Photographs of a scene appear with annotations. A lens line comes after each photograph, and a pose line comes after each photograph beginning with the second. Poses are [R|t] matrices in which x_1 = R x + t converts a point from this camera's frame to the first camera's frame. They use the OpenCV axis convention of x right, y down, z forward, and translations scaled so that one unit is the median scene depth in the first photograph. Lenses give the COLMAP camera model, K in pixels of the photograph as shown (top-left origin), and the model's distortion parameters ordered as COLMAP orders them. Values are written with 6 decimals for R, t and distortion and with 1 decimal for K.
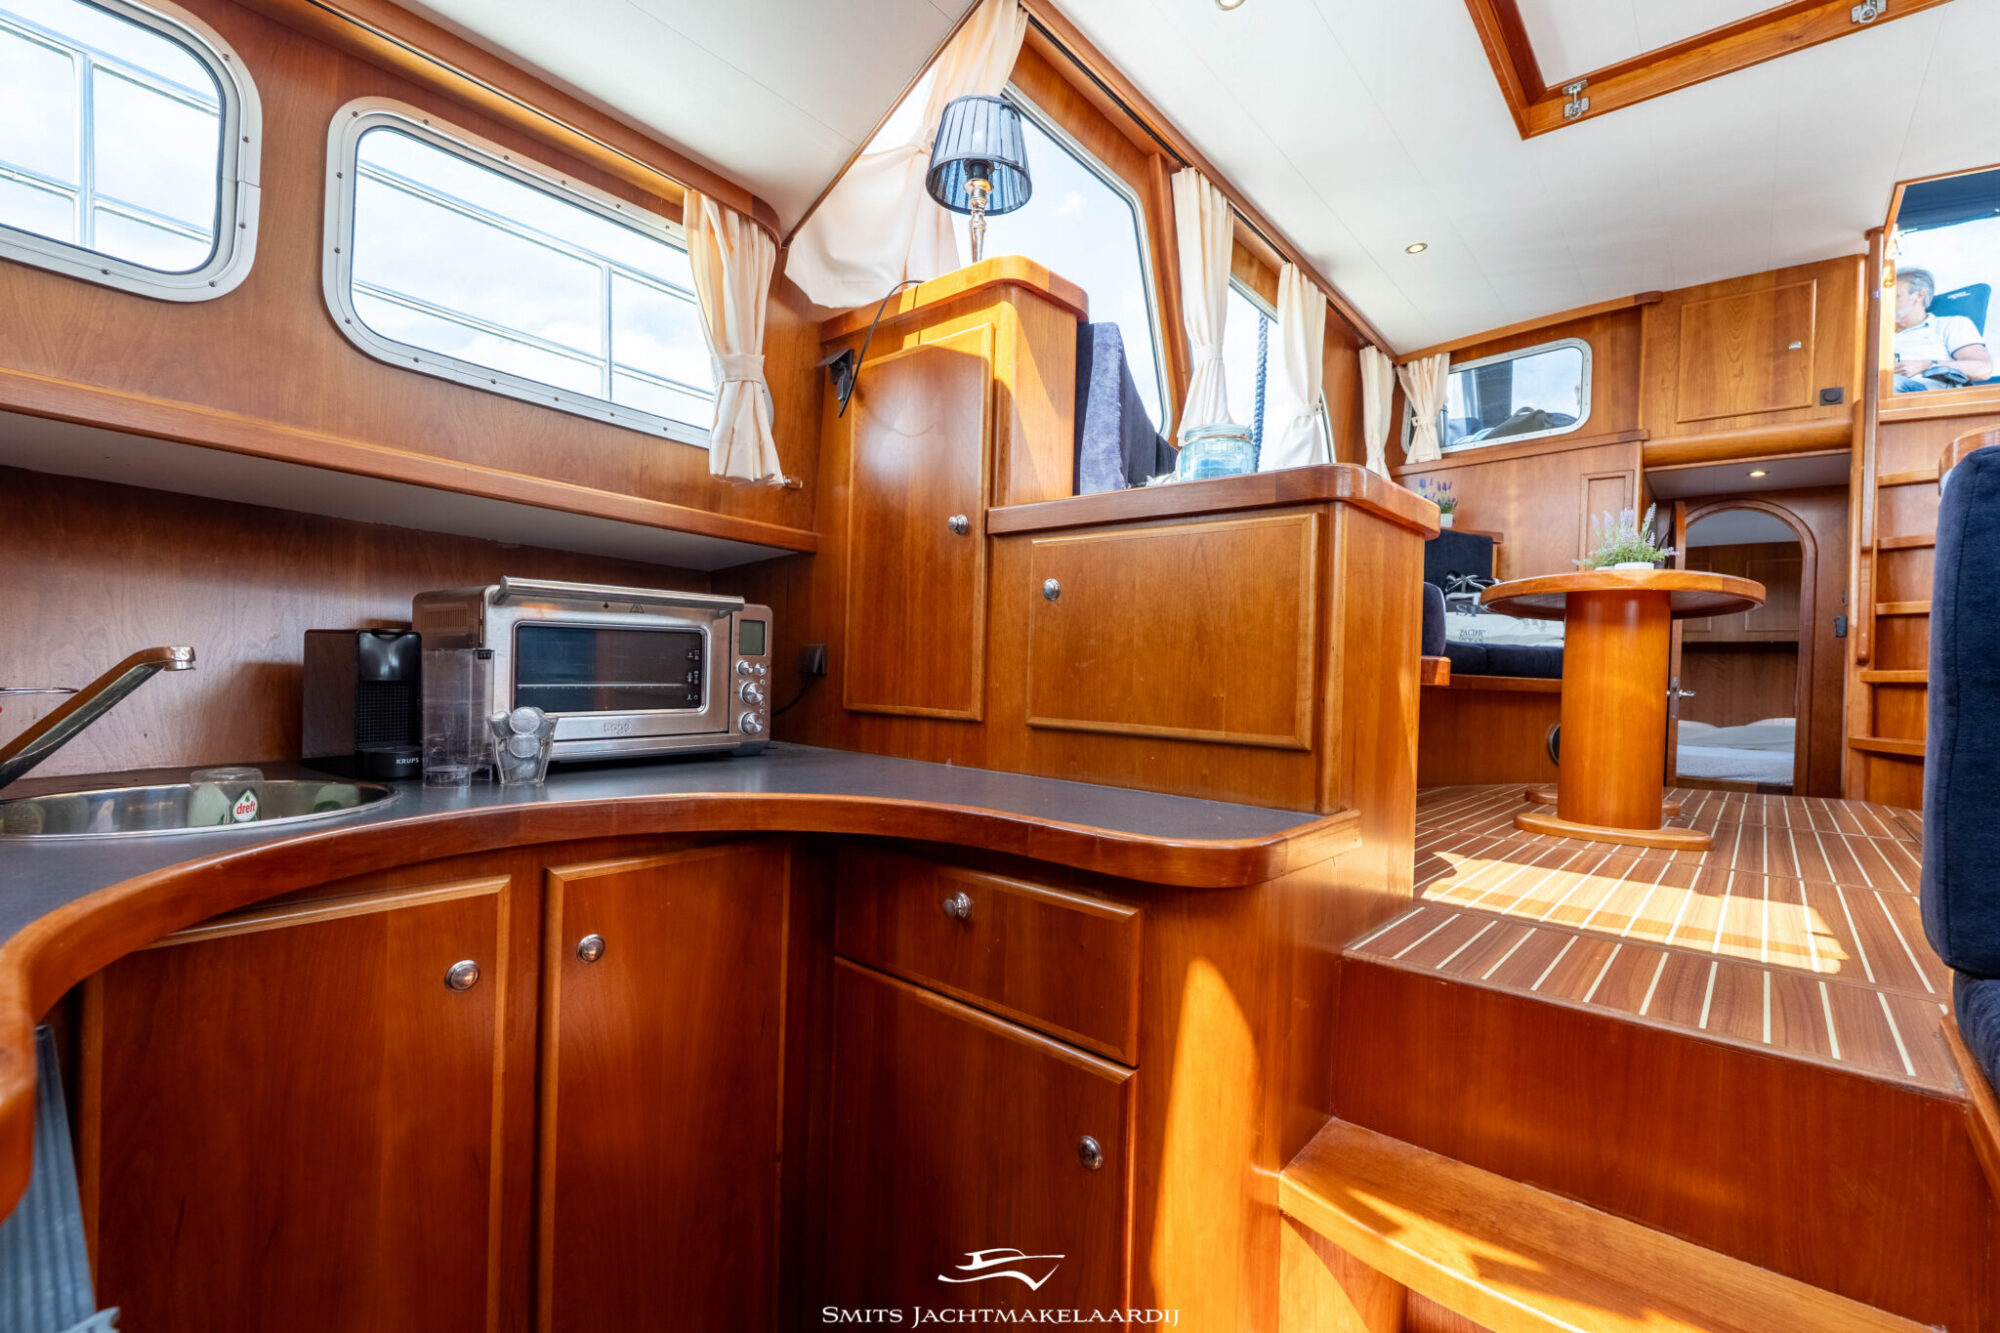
lens RADIAL K [[880.3, 0, 994.1], [0, 880.3, 669.2], [0, 0, 1]] dist [-0.003160, 0.000407]
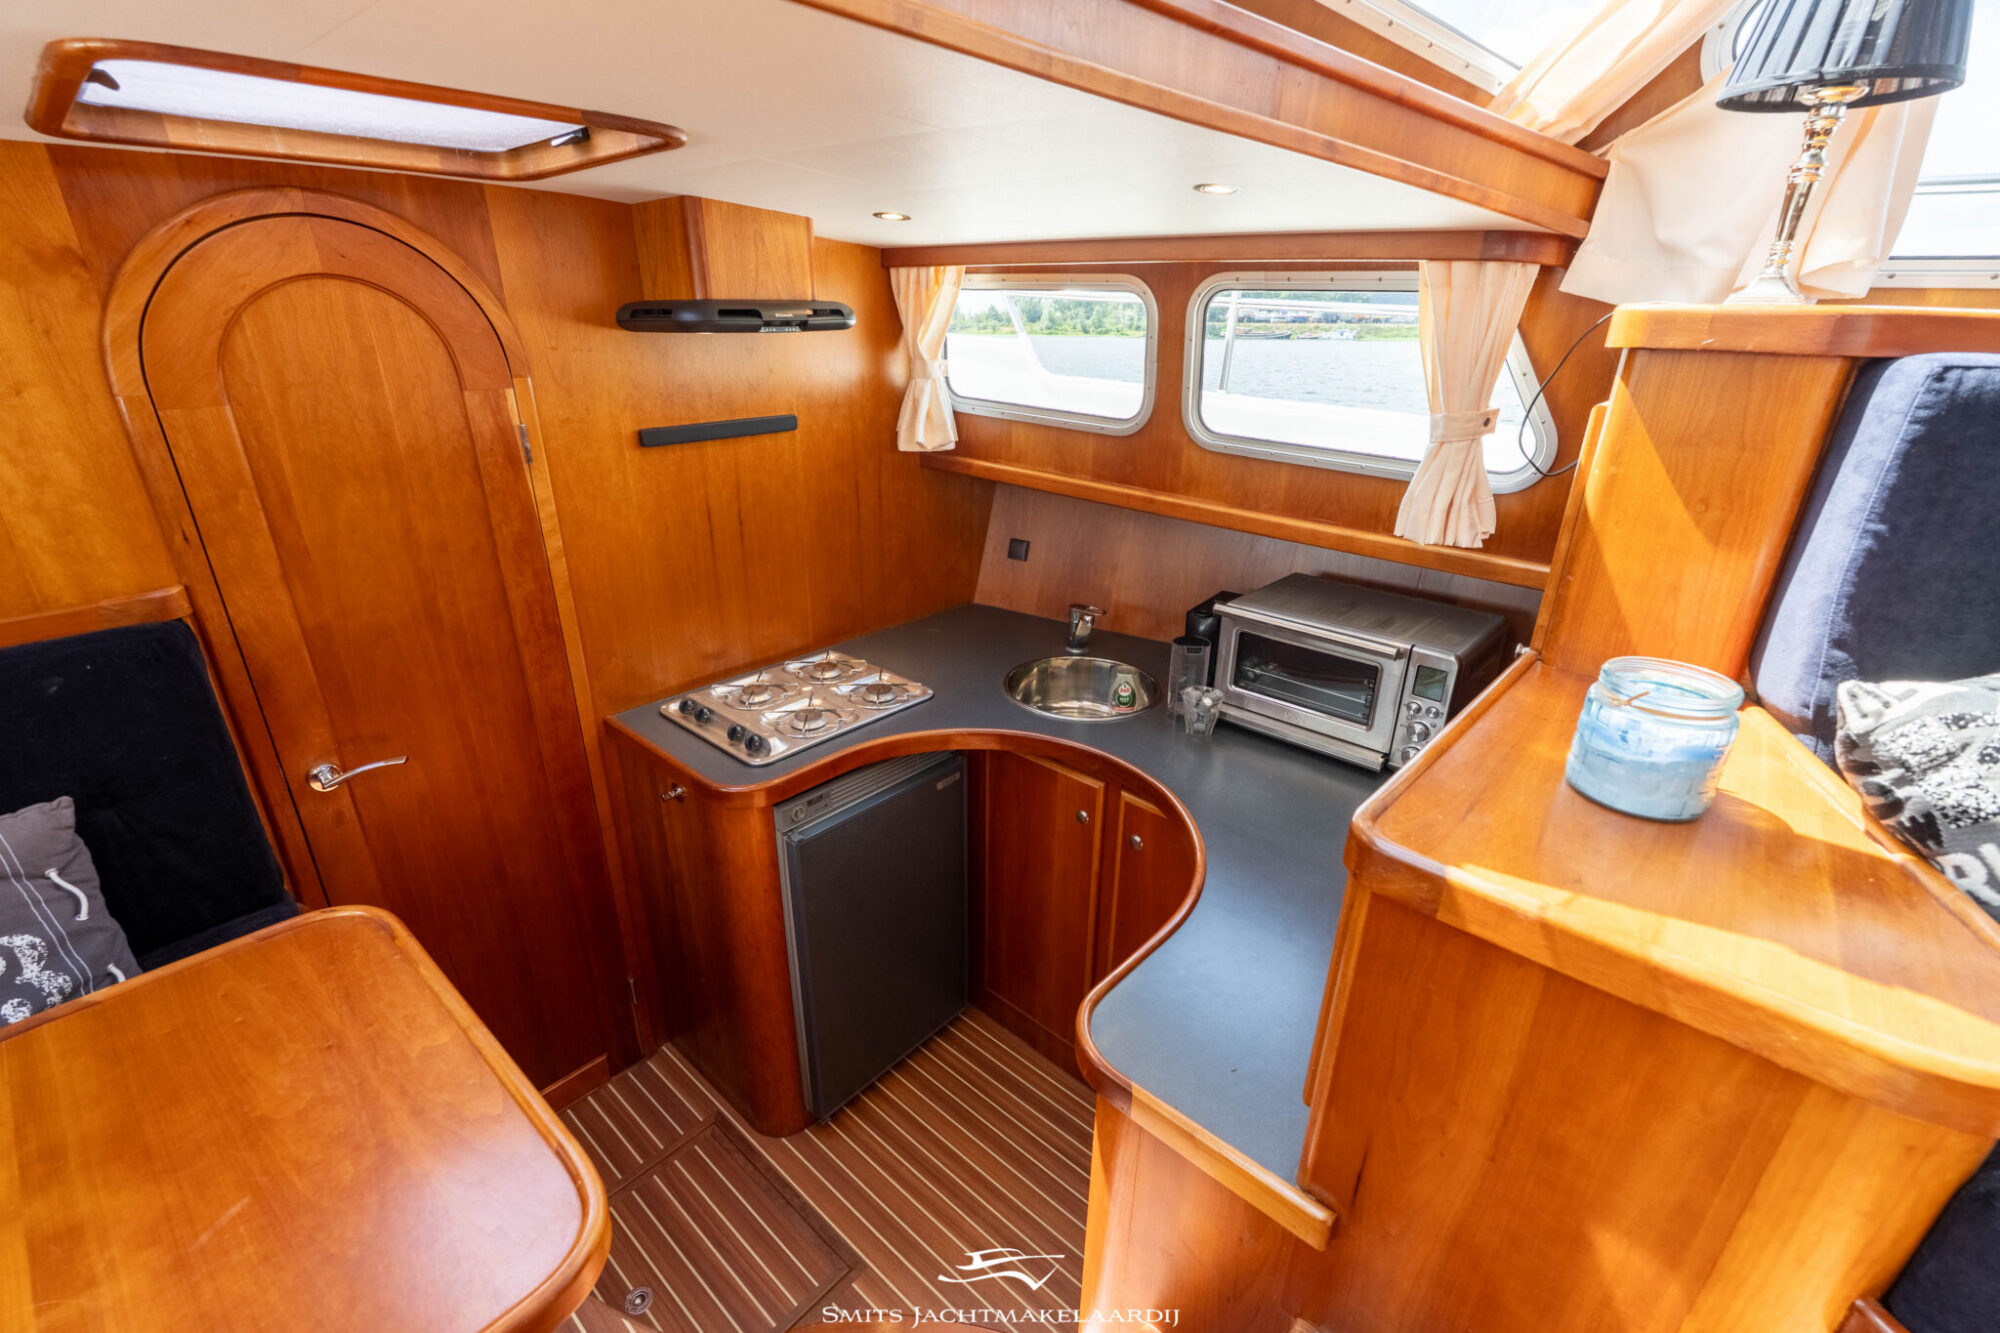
lens RADIAL K [[880.3, 0, 997.7], [0, 880.3, 671.3], [0, 0, 1]] dist [-0.003160, 0.000407]
pose [[-0.018925, 0.360252, -0.932663, 0.451956], [-0.018666, 0.932540, 0.360583, -0.267402], [0.999647, 0.024233, -0.010923, 0.320930]]
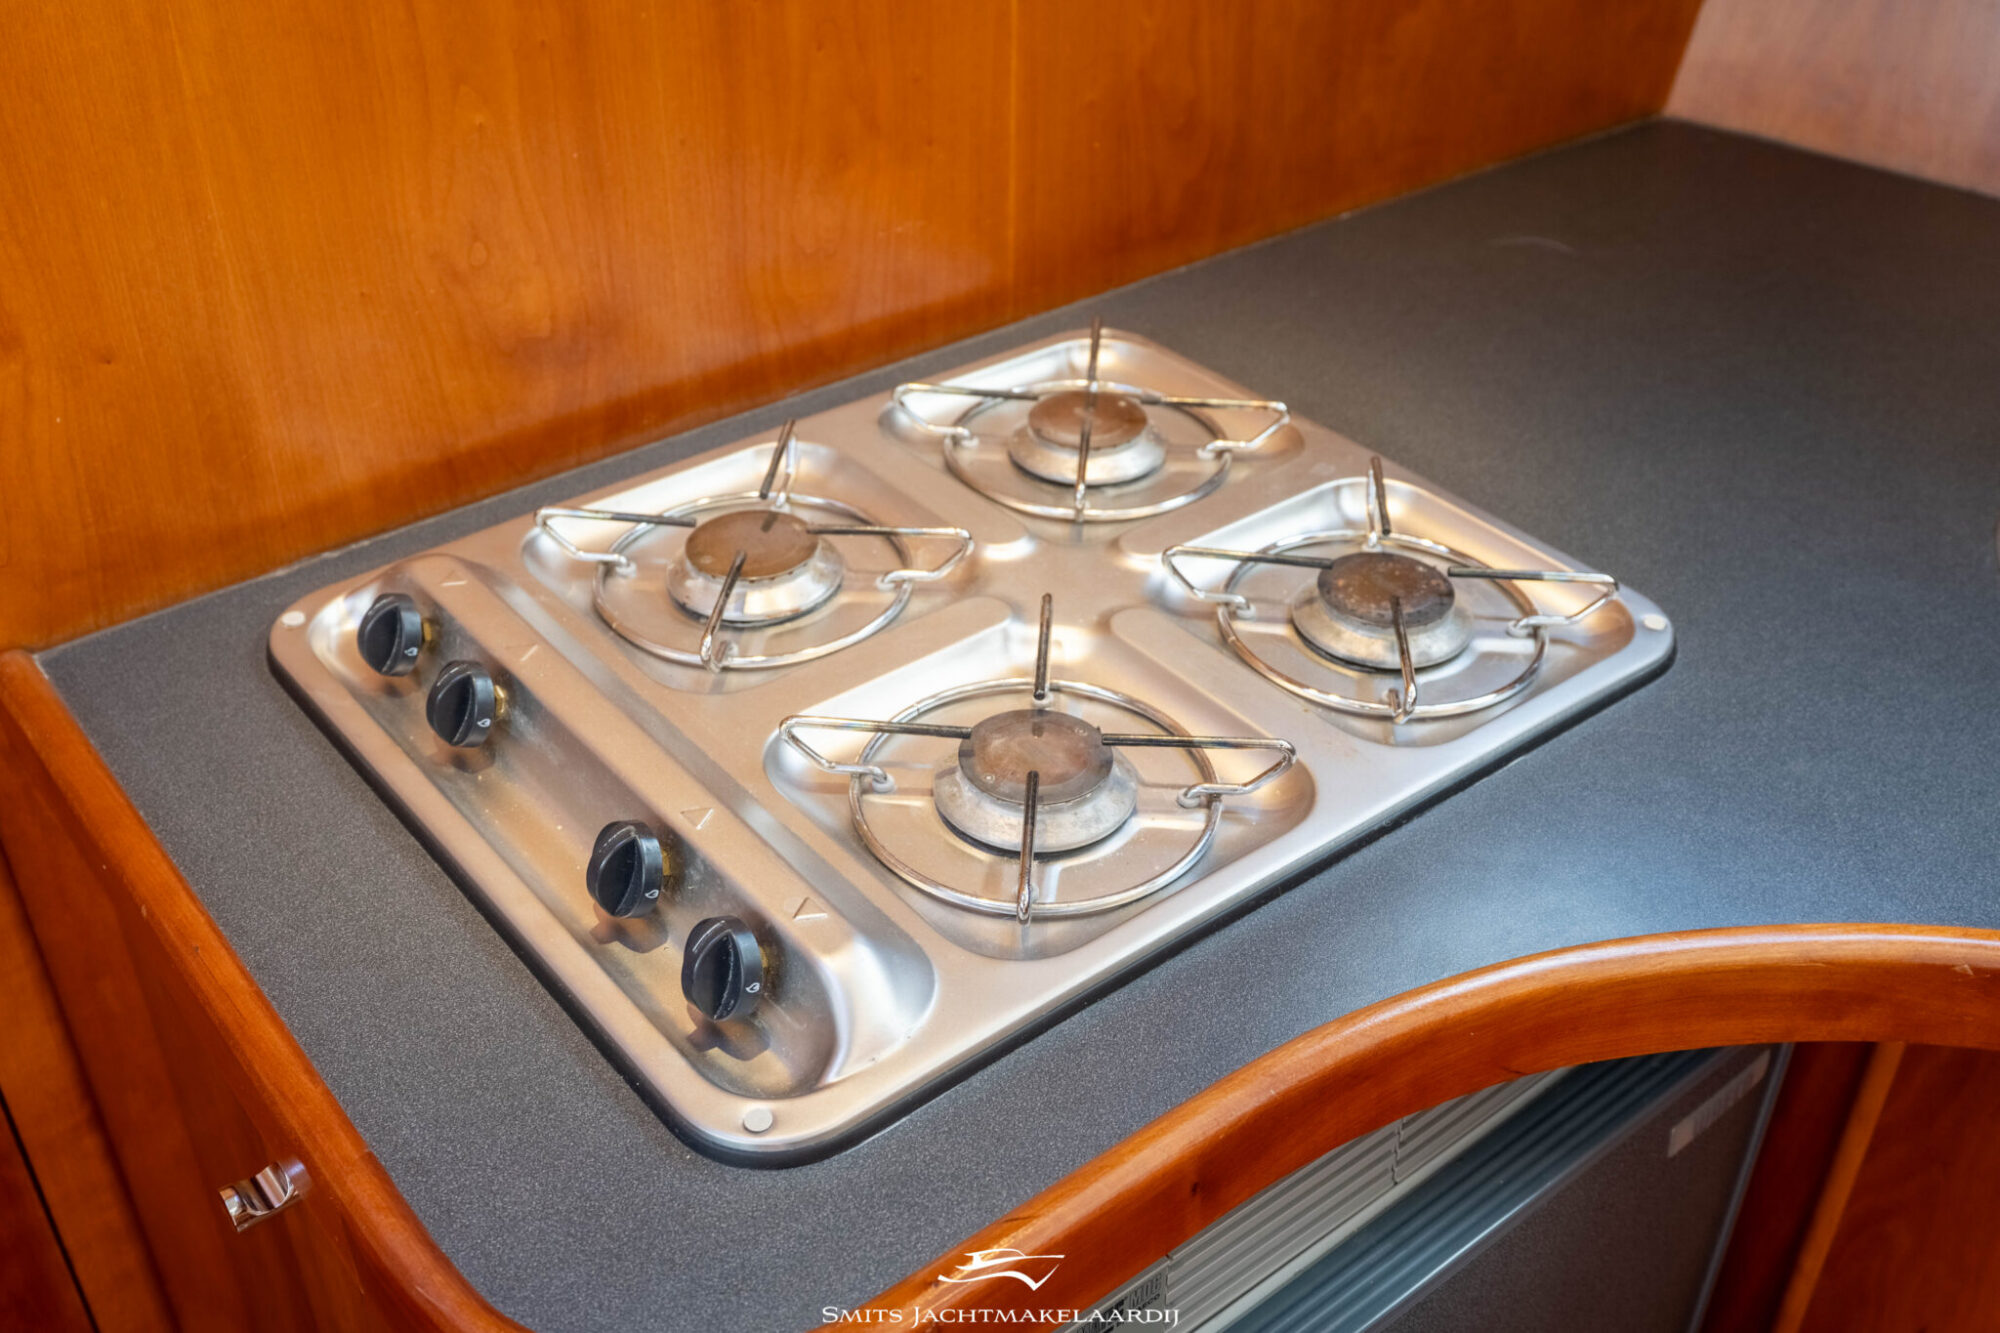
lens RADIAL K [[1991.3, 0, 1009.5], [0, 1991.3, 677.4], [0, 0, 1]] dist [0.007511, 0.000000]
pose [[-0.169901, 0.546636, -0.819953, -0.009419], [-0.022766, 0.829651, 0.557819, -0.132264], [0.985198, 0.113441, -0.128513, 0.179401]]
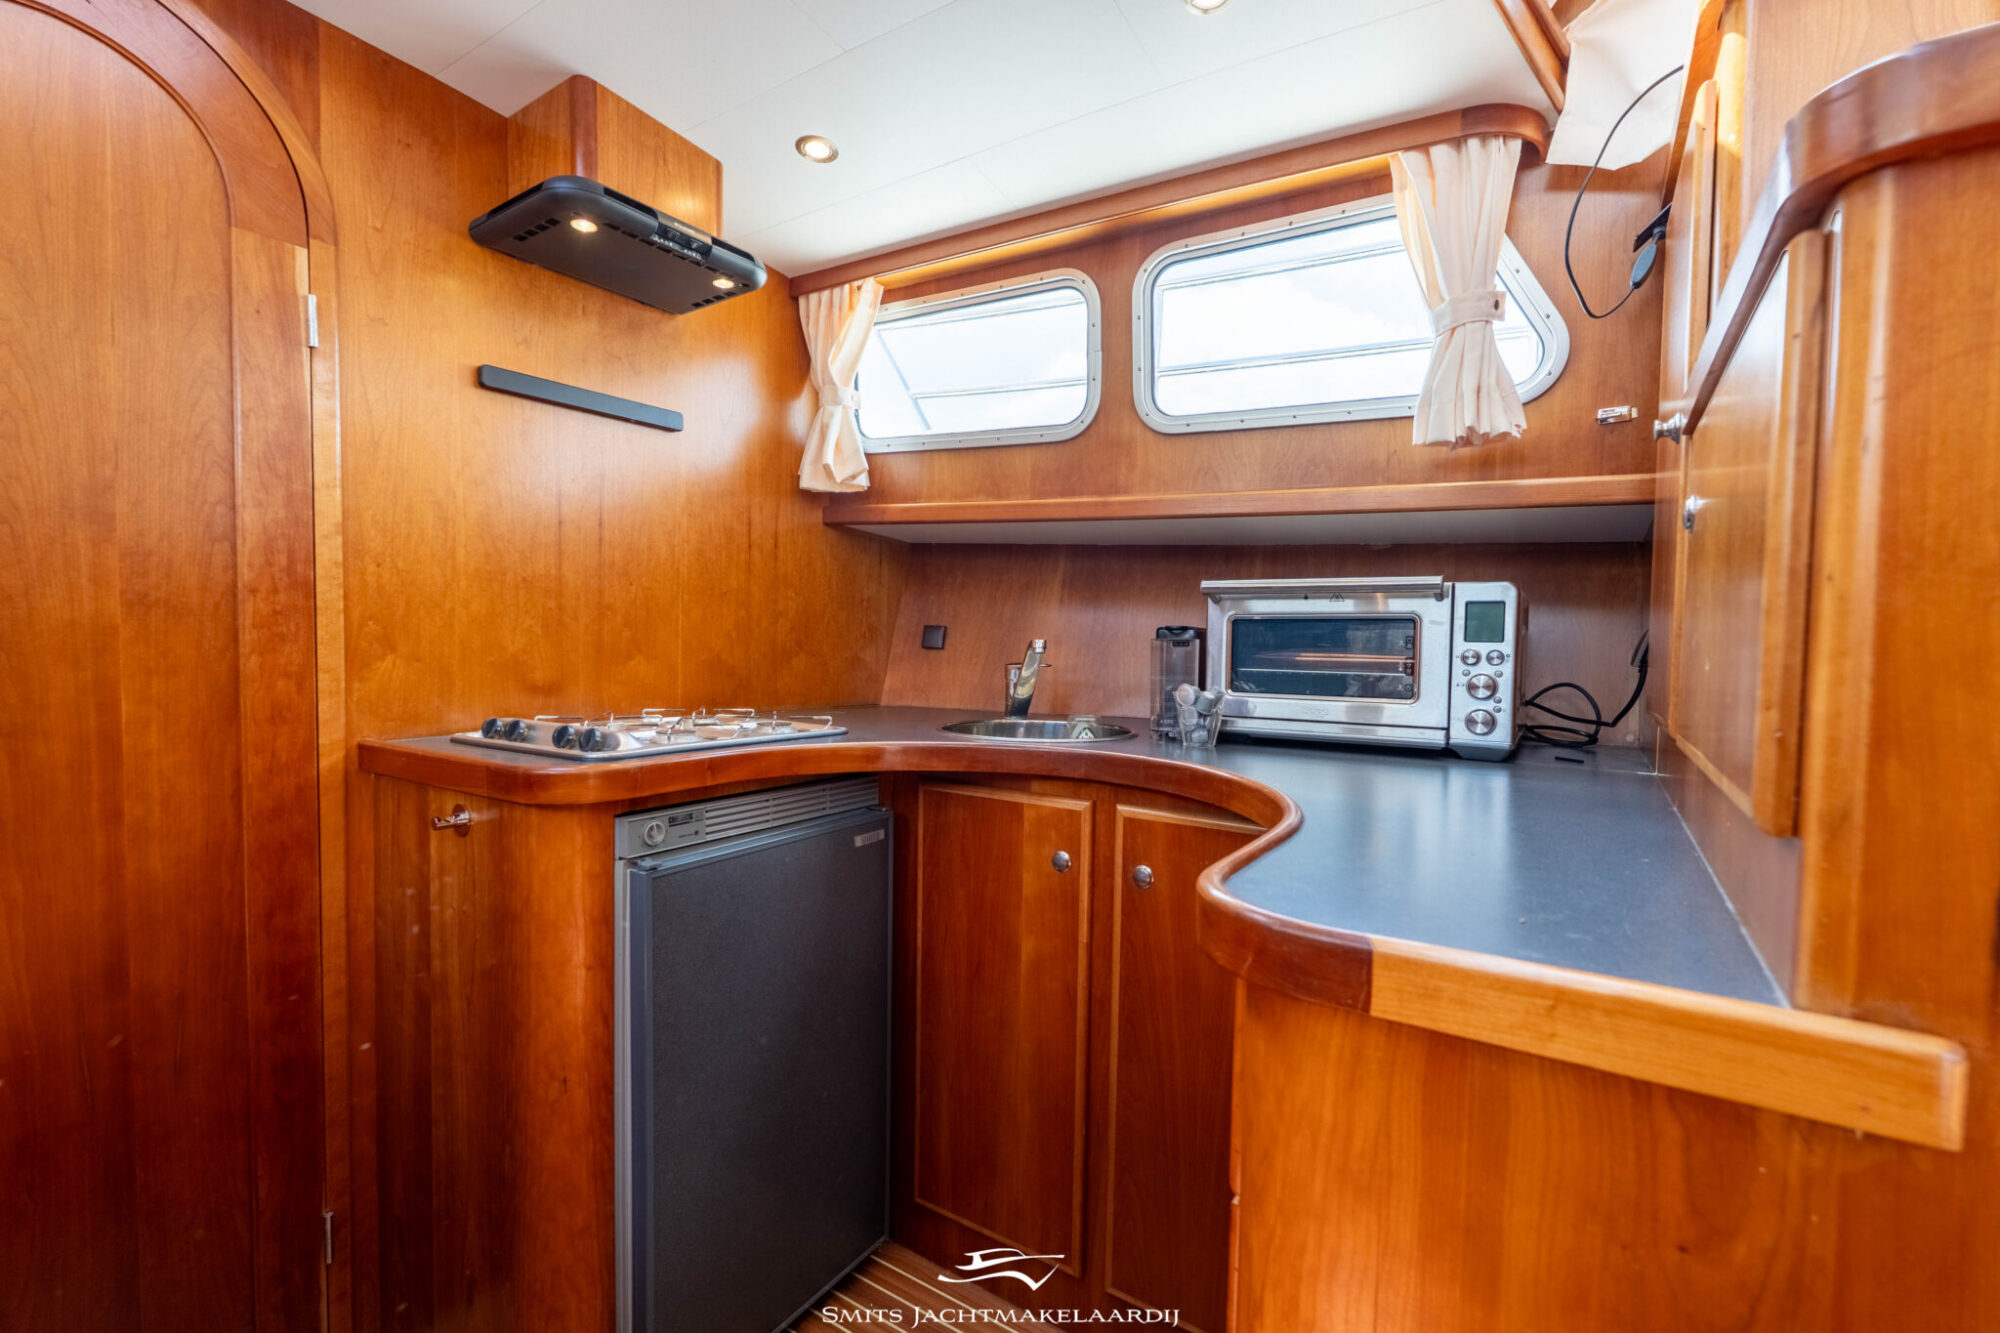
lens RADIAL K [[880.3, 0, 1001.0], [0, 880.3, 670.2], [0, 0, 1]] dist [-0.003160, 0.000407]
pose [[0.142788, 0.010696, -0.989696, 0.321086], [-0.019591, 0.999776, 0.007978, 0.008759], [0.989559, 0.018250, 0.142965, 0.268682]]
